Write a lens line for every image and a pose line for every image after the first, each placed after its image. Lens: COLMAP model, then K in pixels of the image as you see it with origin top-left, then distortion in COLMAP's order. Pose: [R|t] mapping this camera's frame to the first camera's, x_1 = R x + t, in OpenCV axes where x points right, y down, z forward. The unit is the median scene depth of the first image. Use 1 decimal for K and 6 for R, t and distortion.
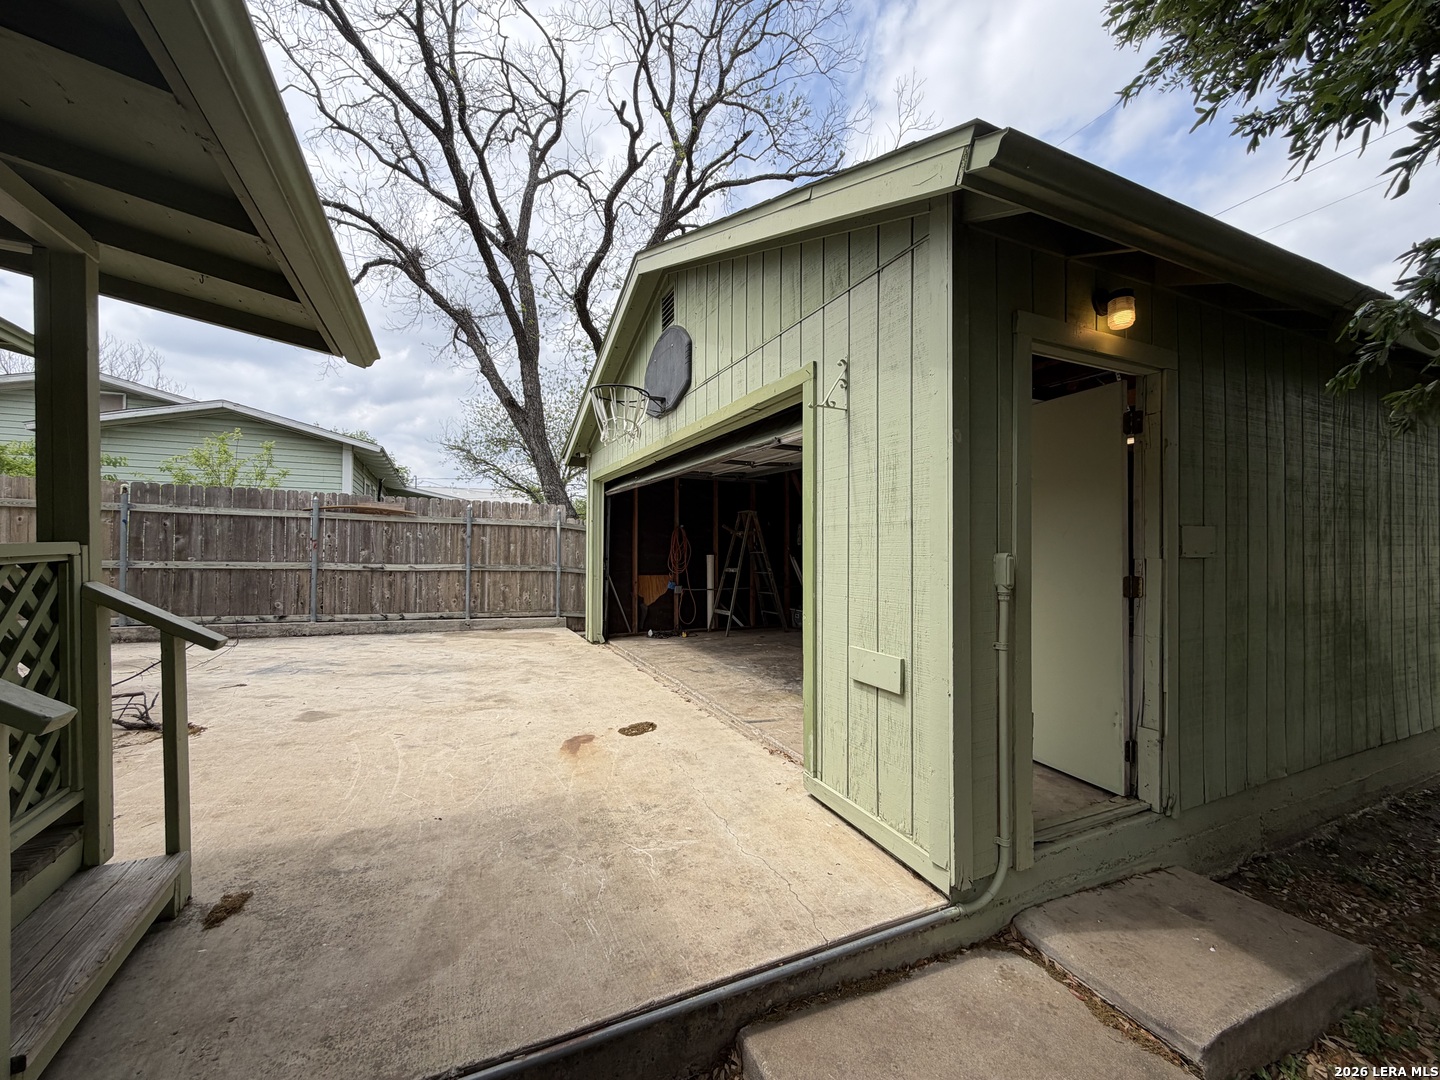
lens RADIAL K [[572.4, 0, 716.0], [0, 572.4, 541.6], [0, 0, 1]] dist [-0.000350, -0.000175]
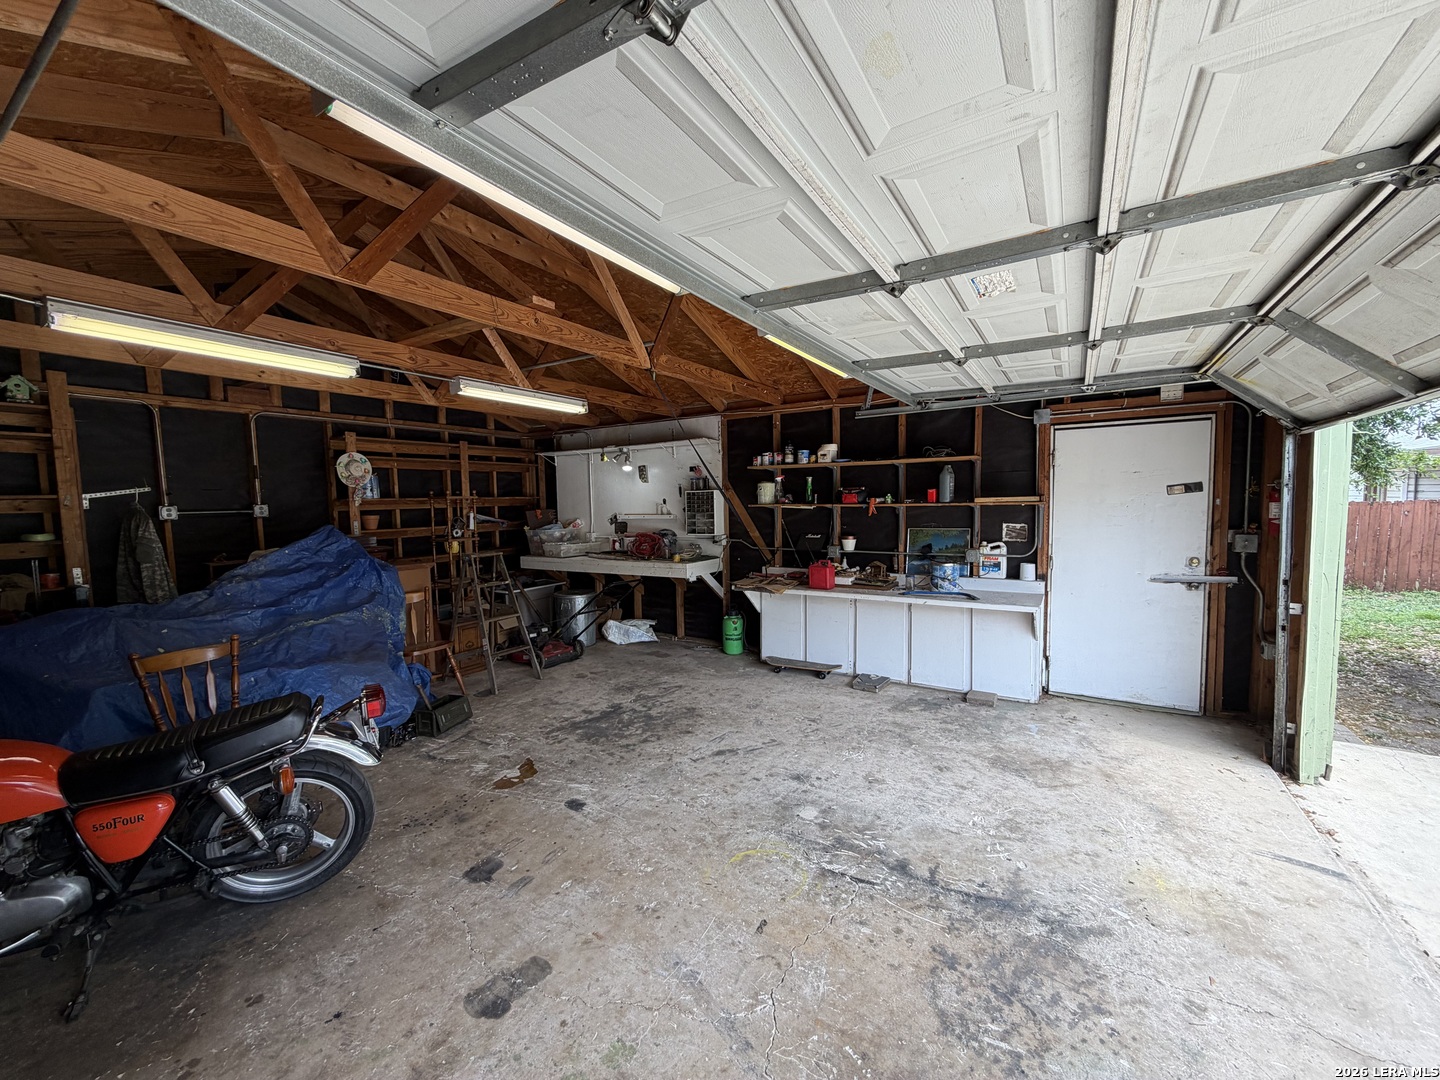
lens RADIAL K [[572.4, 0, 716.0], [0, 572.4, 541.6], [0, 0, 1]] dist [-0.000350, -0.000175]
pose [[-0.543916, -0.054428, 0.837372, -0.067619], [0.009658, 0.997422, 0.071105, -0.072375], [-0.839084, 0.046762, -0.541988, 1.940345]]
